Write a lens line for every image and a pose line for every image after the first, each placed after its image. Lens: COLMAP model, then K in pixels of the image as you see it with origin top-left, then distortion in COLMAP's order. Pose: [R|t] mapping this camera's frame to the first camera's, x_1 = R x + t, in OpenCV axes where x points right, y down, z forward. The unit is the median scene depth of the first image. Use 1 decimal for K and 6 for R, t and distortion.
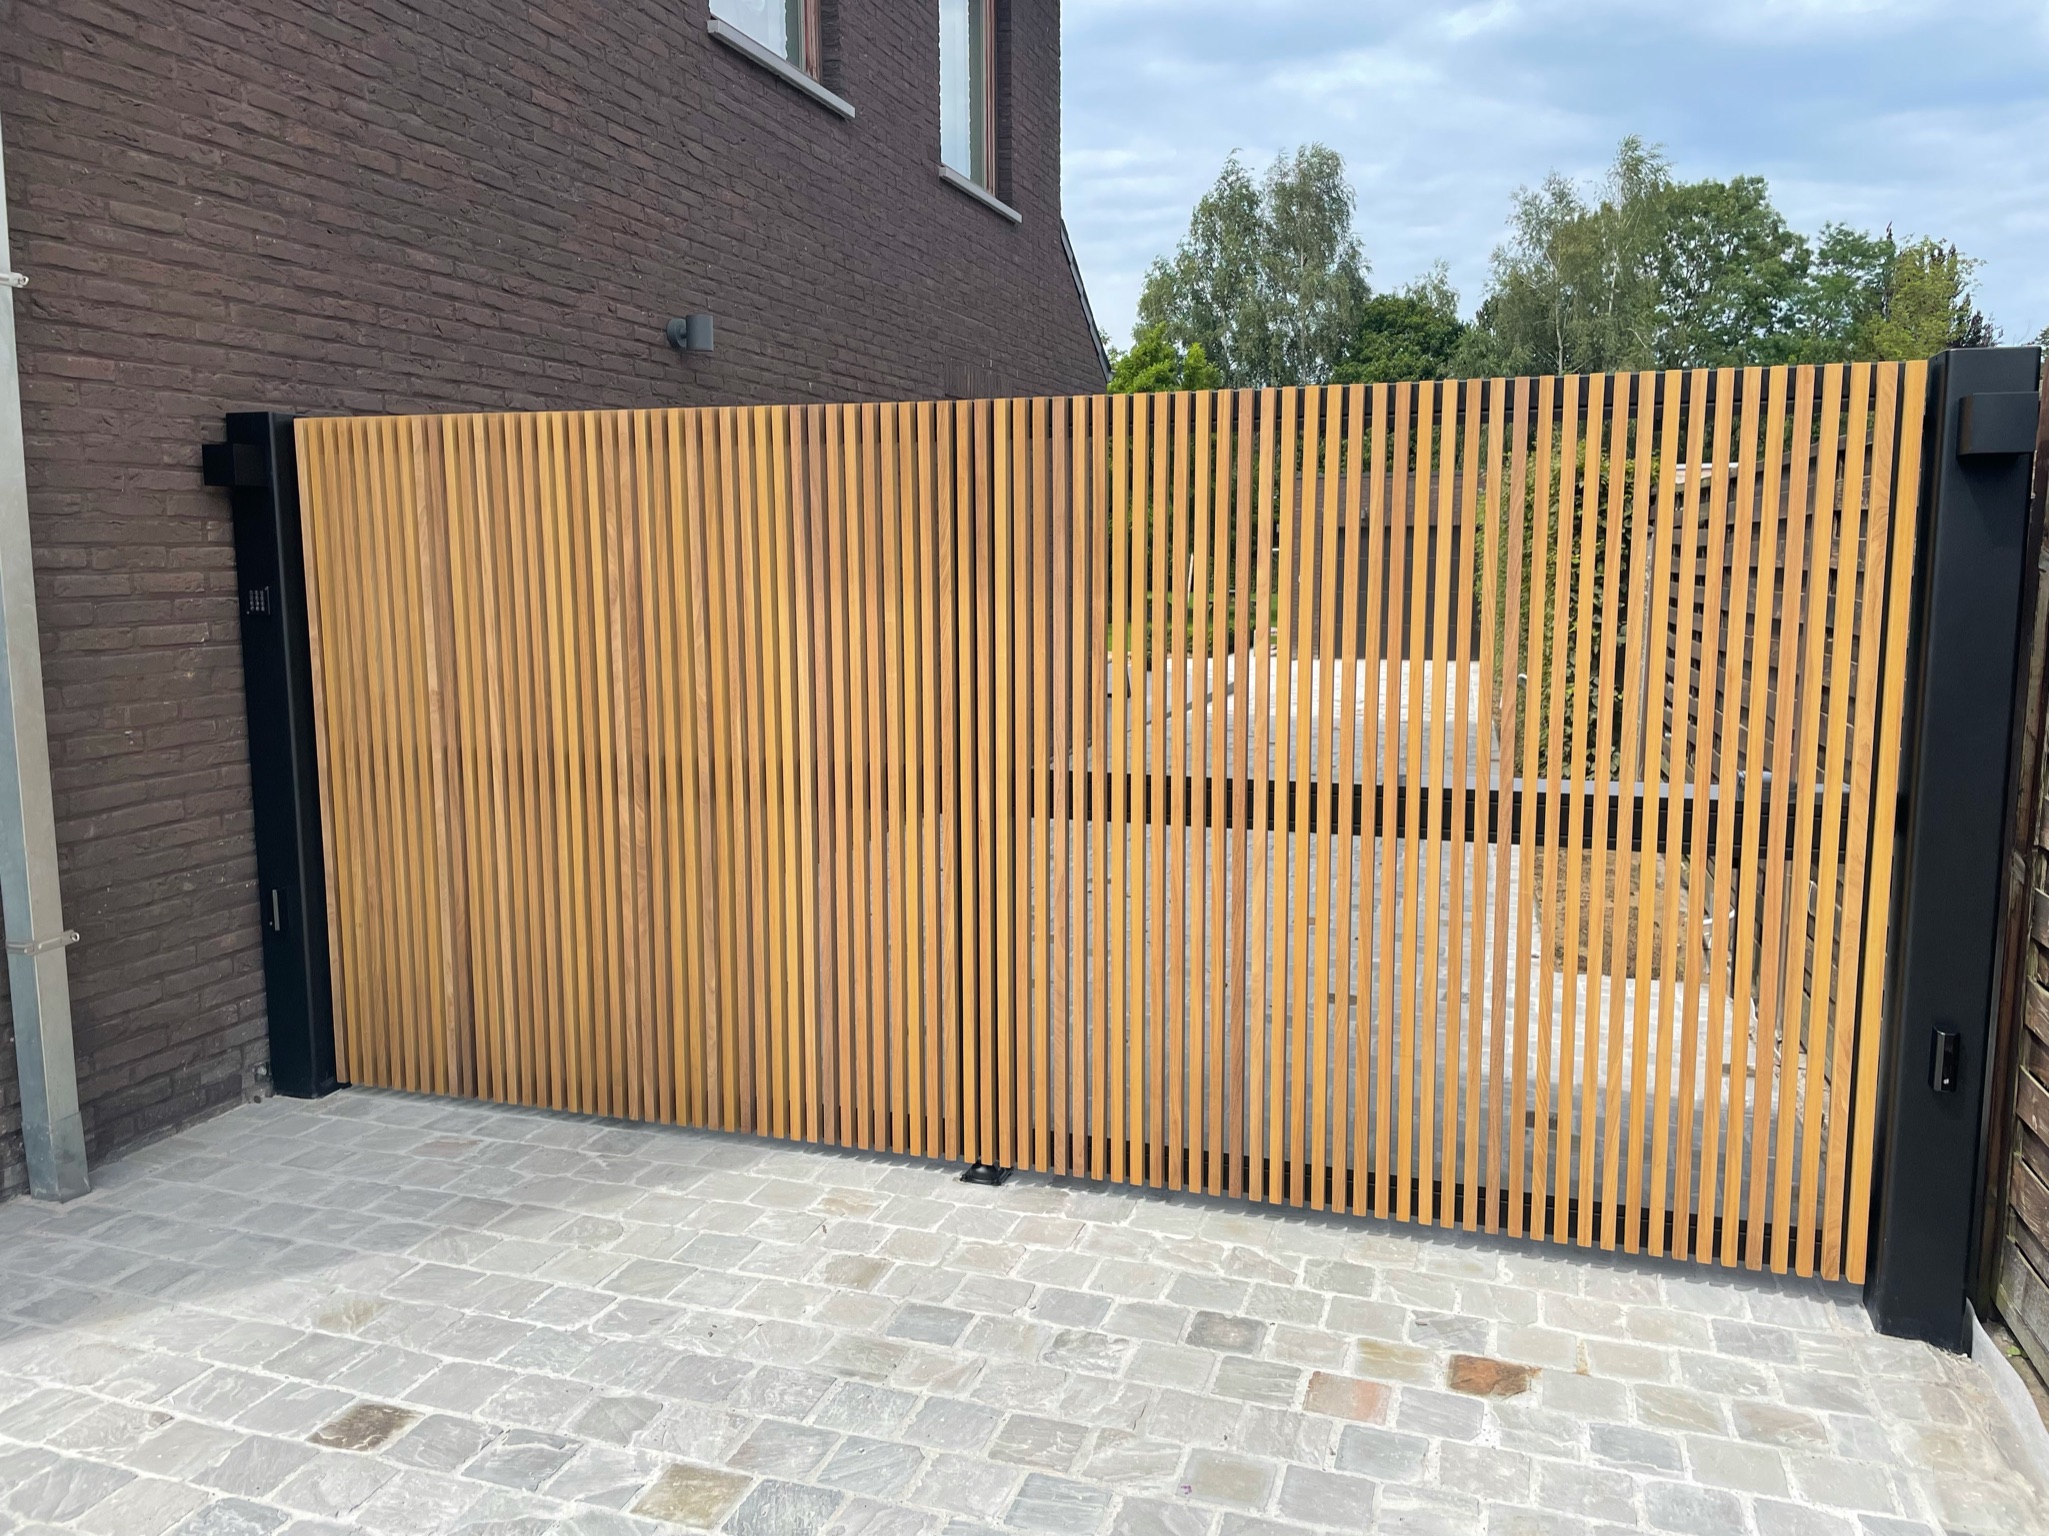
lens RADIAL K [[1525.3, 0, 1032.0], [0, 1525.3, 726.6], [0, 0, 1]] dist [0.090198, -0.114553]
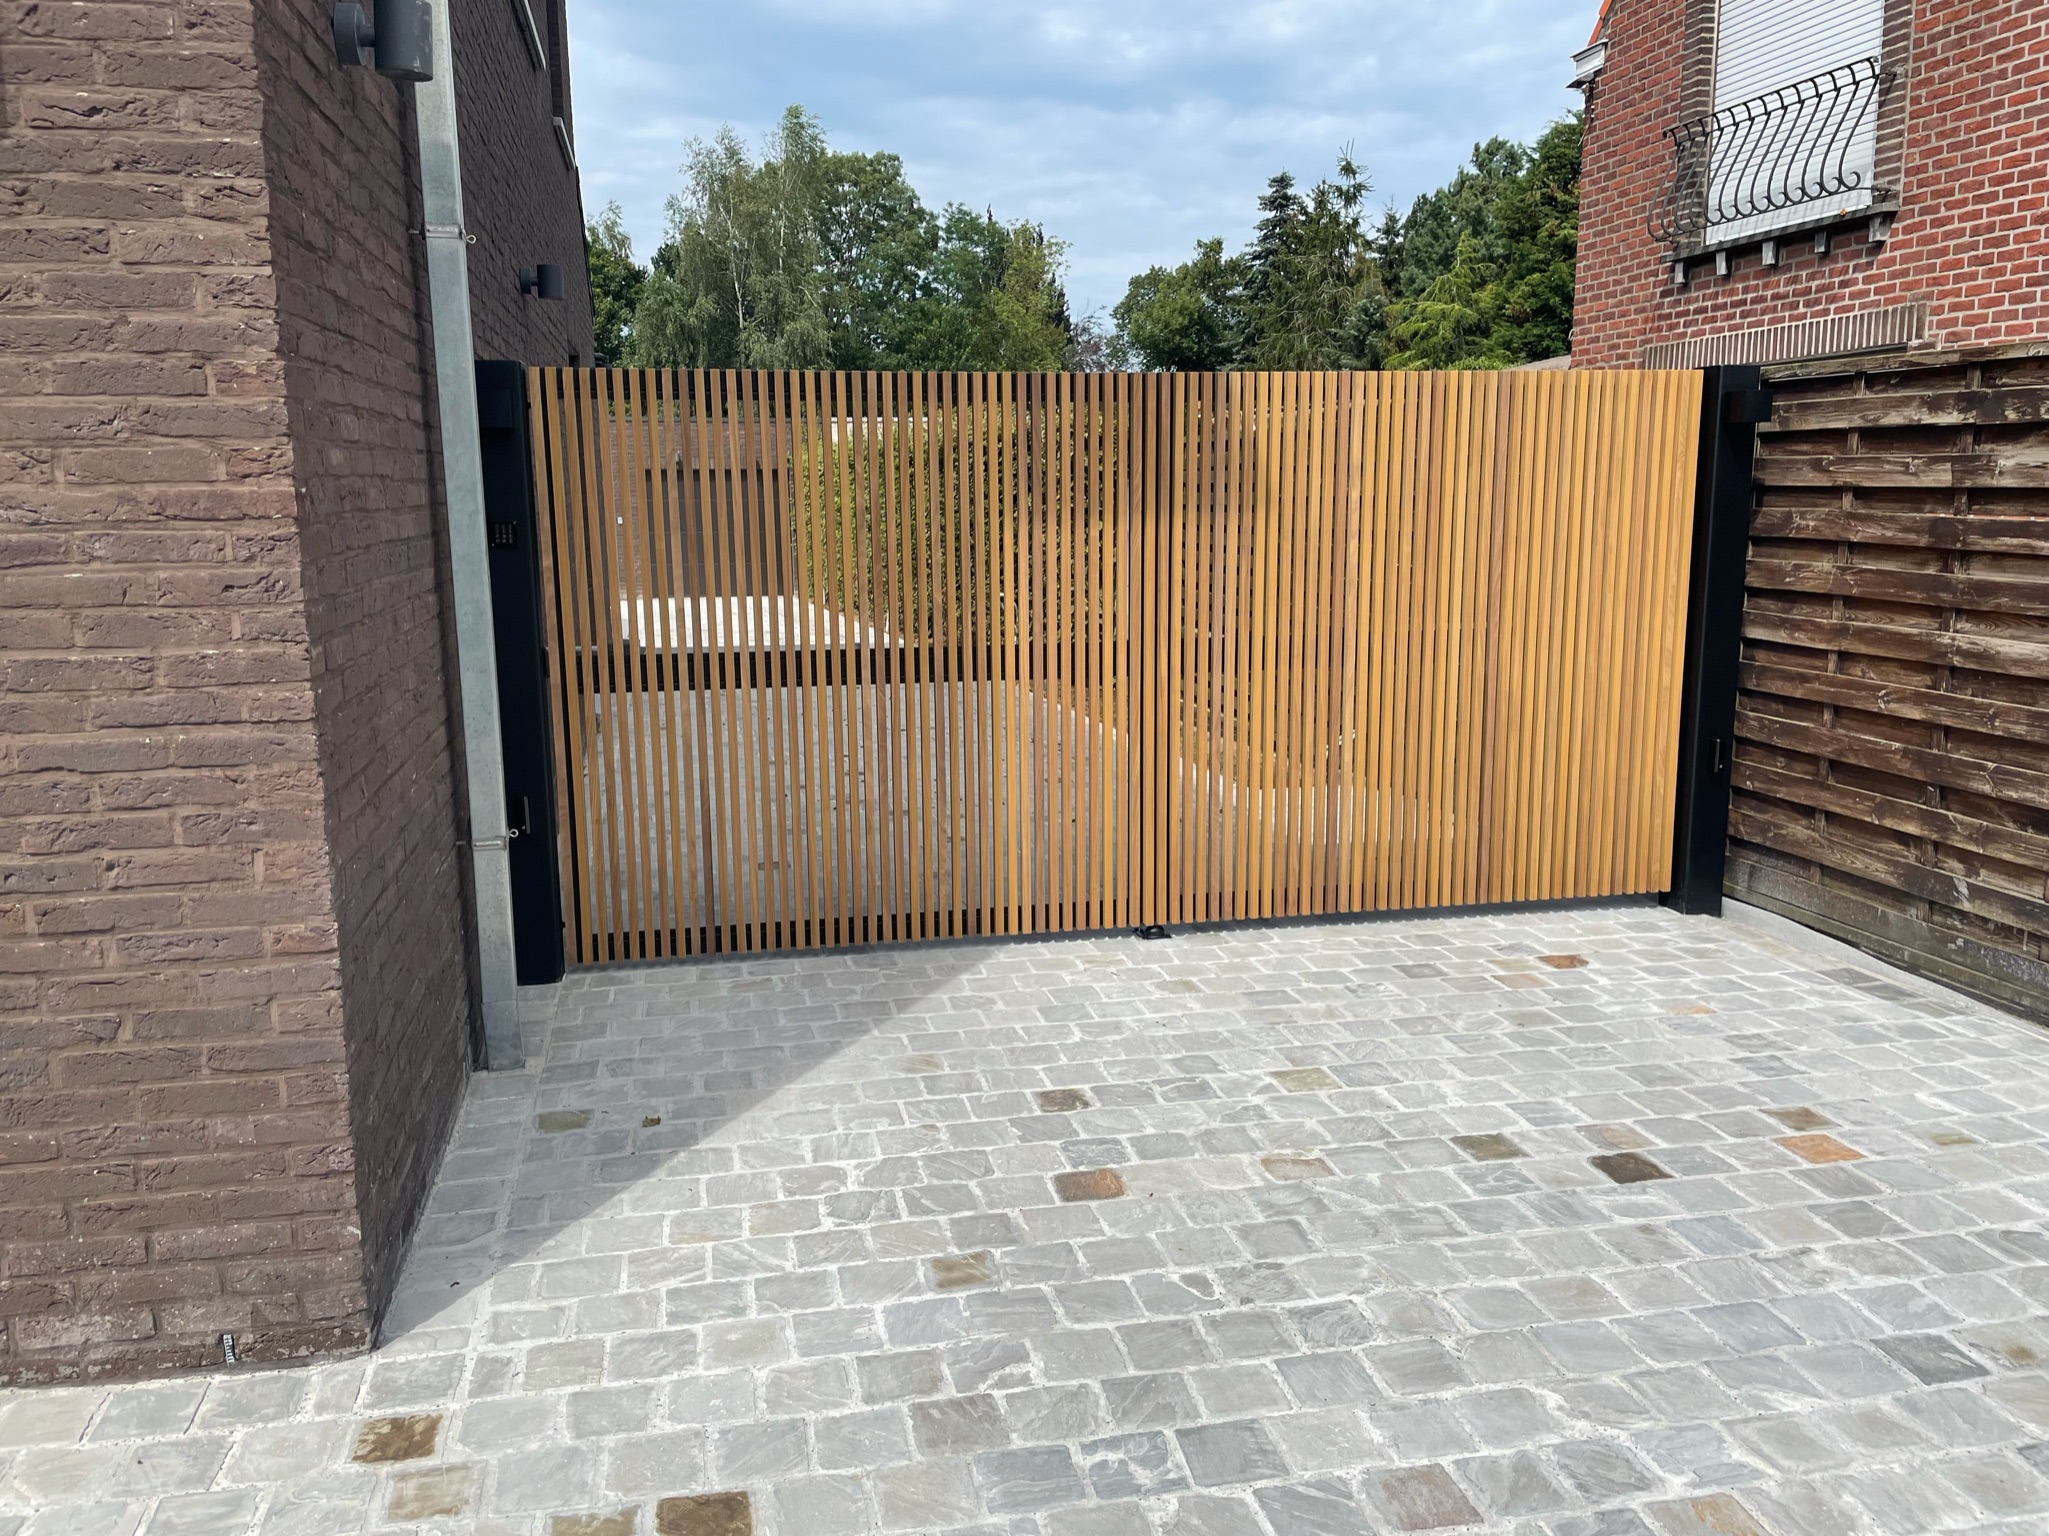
lens RADIAL K [[1525.3, 0, 1032.0], [0, 1525.3, 726.6], [0, 0, 1]] dist [0.090198, -0.114553]
pose [[0.864897, -0.084304, 0.494819, -0.890524], [0.067187, 0.996368, 0.052317, 0.030292], [-0.497432, -0.012004, 0.867420, -0.151787]]
